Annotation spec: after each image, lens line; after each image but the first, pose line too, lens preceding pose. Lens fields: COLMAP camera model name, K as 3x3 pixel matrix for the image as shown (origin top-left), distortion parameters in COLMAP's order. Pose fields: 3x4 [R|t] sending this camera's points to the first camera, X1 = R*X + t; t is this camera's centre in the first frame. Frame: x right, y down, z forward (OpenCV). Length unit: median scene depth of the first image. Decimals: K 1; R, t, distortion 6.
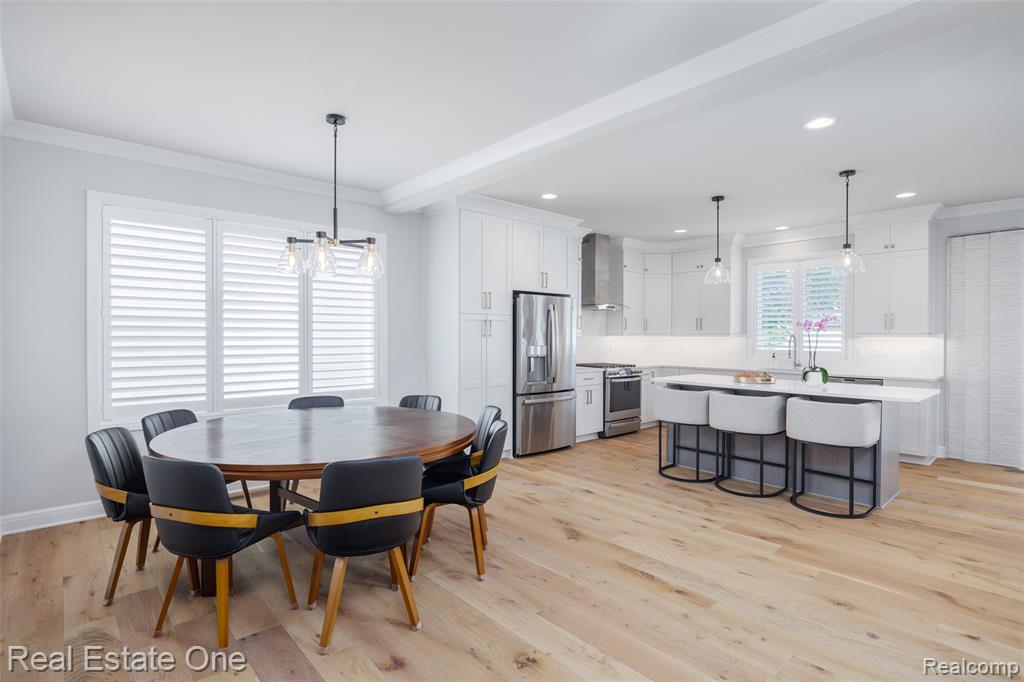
lens RADIAL K [[504.3, 0, 514.8], [0, 504.3, 340.7], [0, 0, 1]] dist [-0.012333, -0.000591]
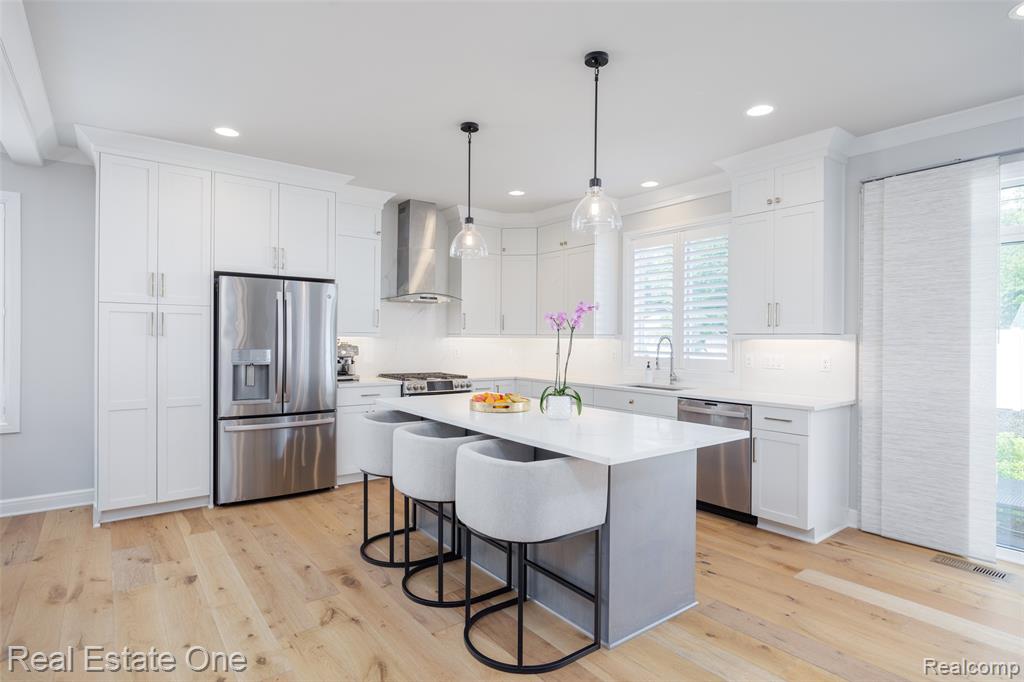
lens RADIAL K [[533.6, 0, 512.6], [0, 533.6, 341.0], [0, 0, 1]] dist [-0.010785, -0.000099]
pose [[0.996797, 0.004228, -0.079862, 0.497837], [-0.004673, 0.999975, -0.005381, 0.000326], [0.079838, 0.005737, 0.996791, 0.299847]]
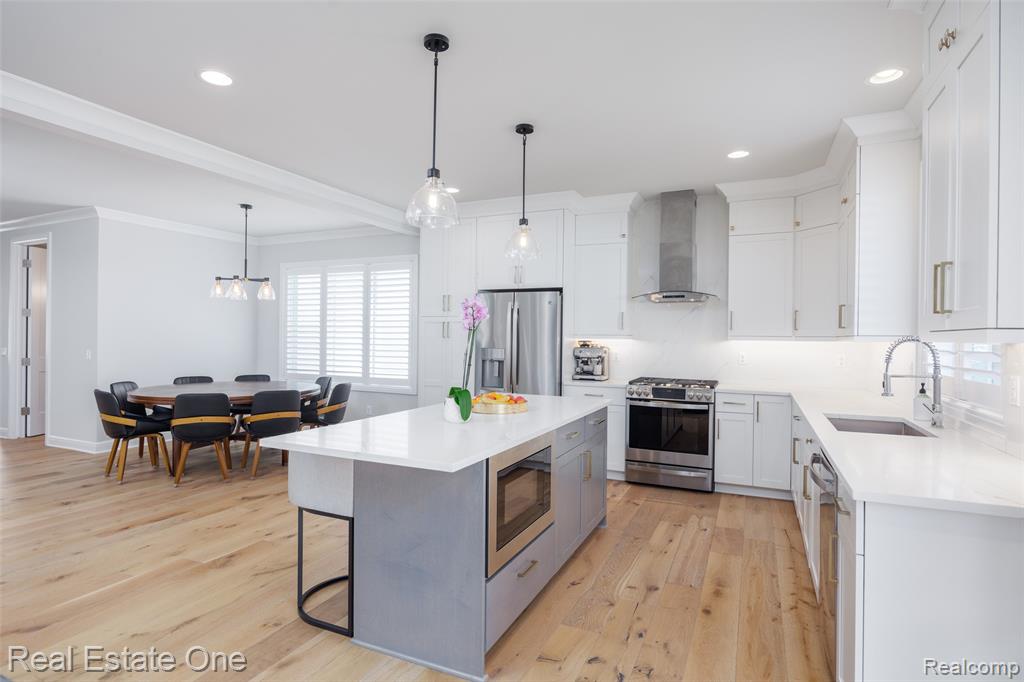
lens RADIAL K [[533.6, 0, 513.0], [0, 533.6, 341.5], [0, 0, 1]] dist [-0.010785, -0.000099]
pose [[0.399617, 0.006609, -0.916658, 1.005031], [-0.018139, 0.999835, -0.000699, -0.002891], [0.916503, 0.016907, 0.399671, 0.686086]]
